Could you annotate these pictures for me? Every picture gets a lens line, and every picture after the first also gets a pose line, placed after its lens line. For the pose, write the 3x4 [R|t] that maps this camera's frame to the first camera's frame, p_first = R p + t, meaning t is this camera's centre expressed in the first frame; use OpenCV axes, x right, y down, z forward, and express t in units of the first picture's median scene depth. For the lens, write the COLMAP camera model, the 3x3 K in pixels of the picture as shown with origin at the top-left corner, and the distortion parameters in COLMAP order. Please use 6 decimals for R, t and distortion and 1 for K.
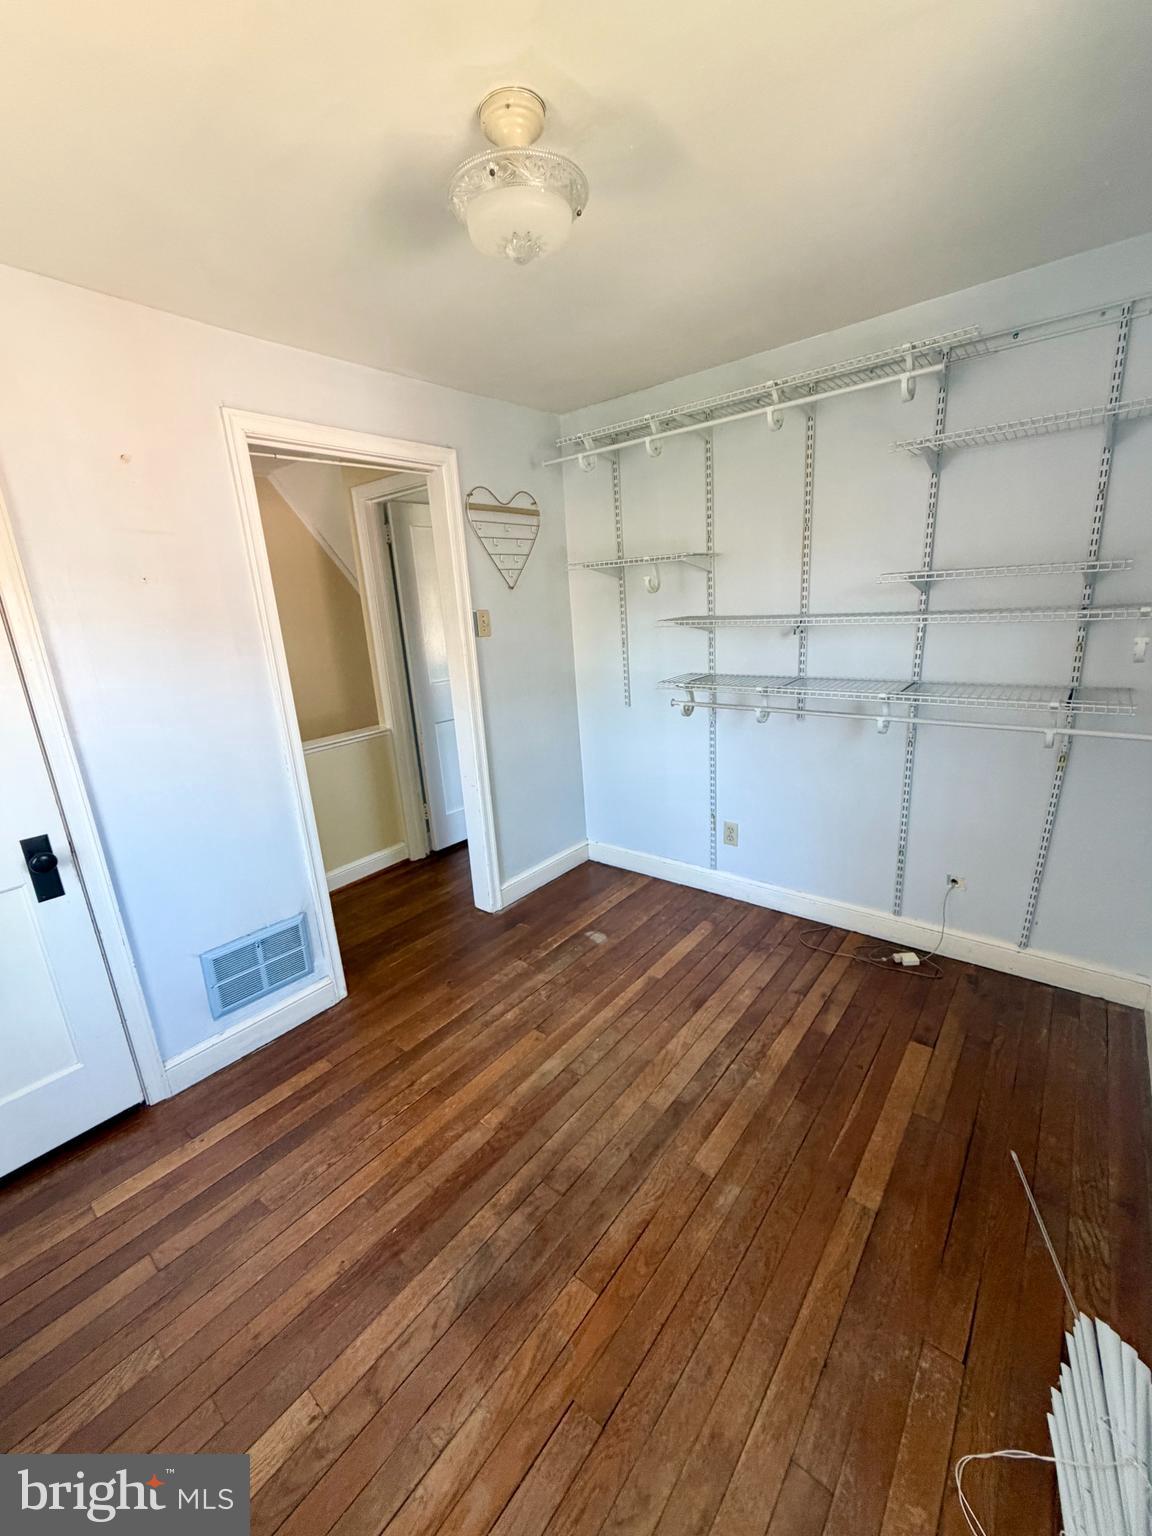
lens RADIAL K [[613.8, 0, 578.0], [0, 613.8, 761.6], [0, 0, 1]] dist [-0.000038, 0.000292]
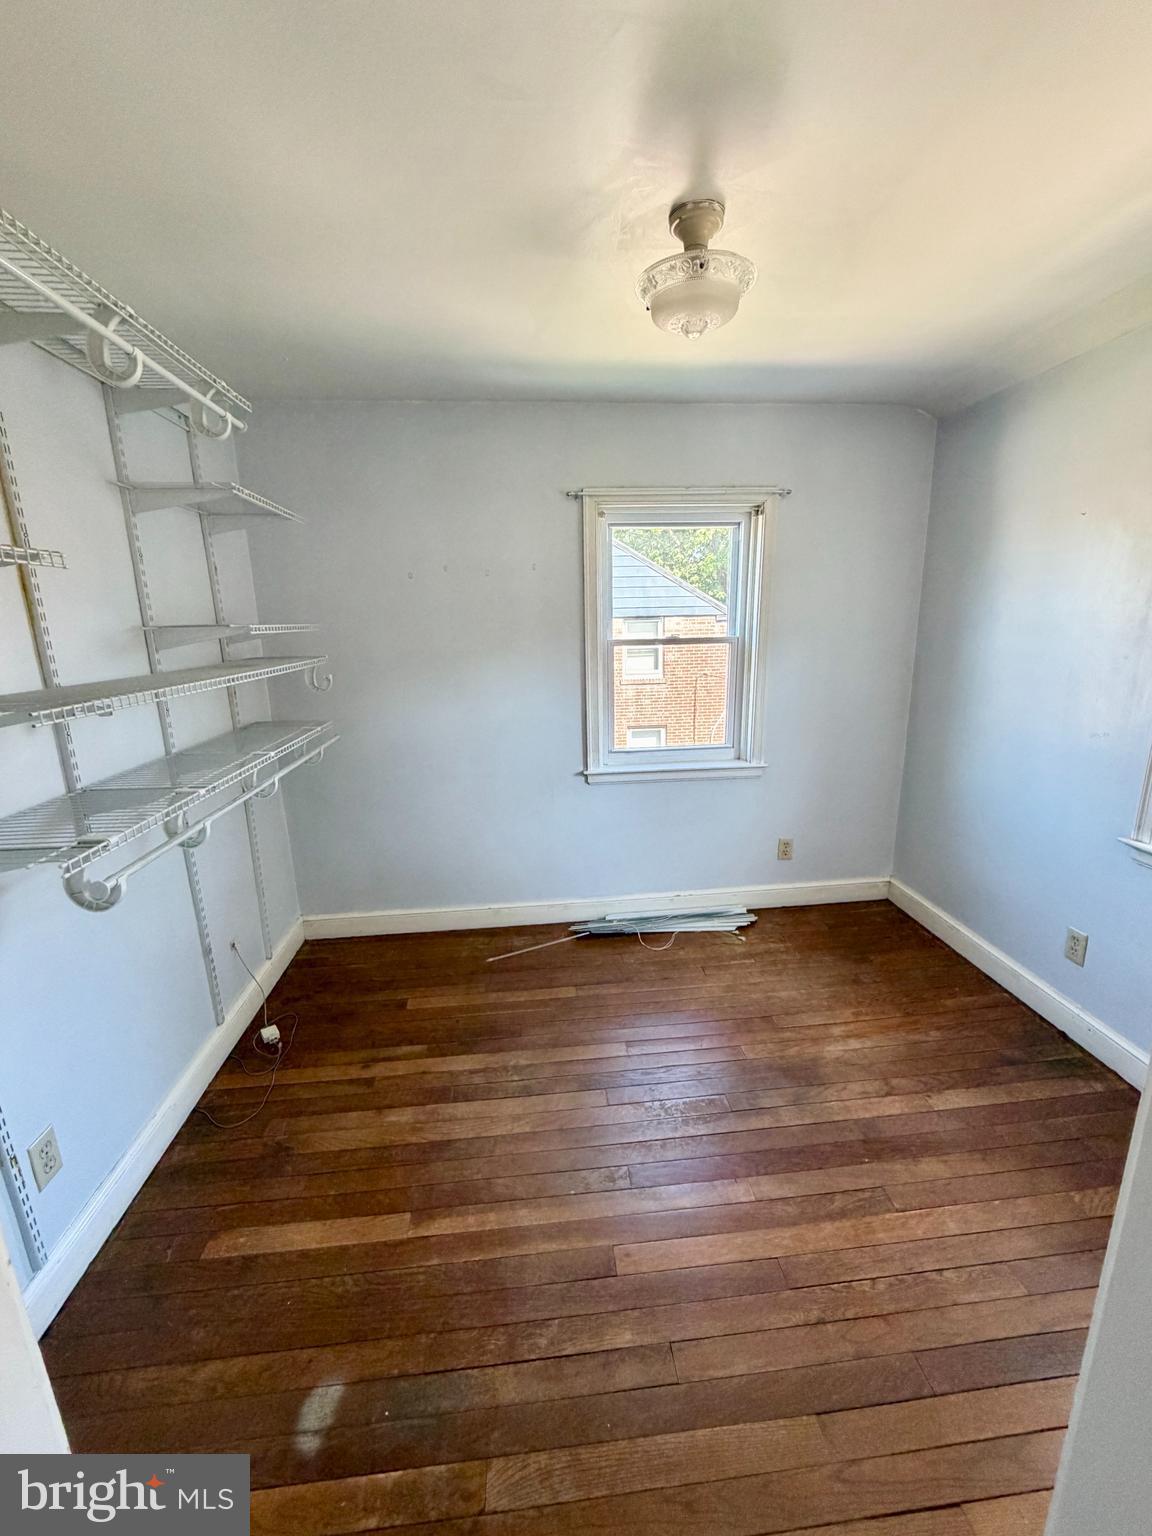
lens RADIAL K [[613.8, 0, 572.3], [0, 613.8, 762.8], [0, 0, 1]] dist [-0.000038, 0.000292]
pose [[-0.694164, -0.096223, 0.713356, -0.452833], [0.246210, 0.899510, 0.360919, -0.303461], [-0.676400, 0.426172, -0.600717, 1.190388]]
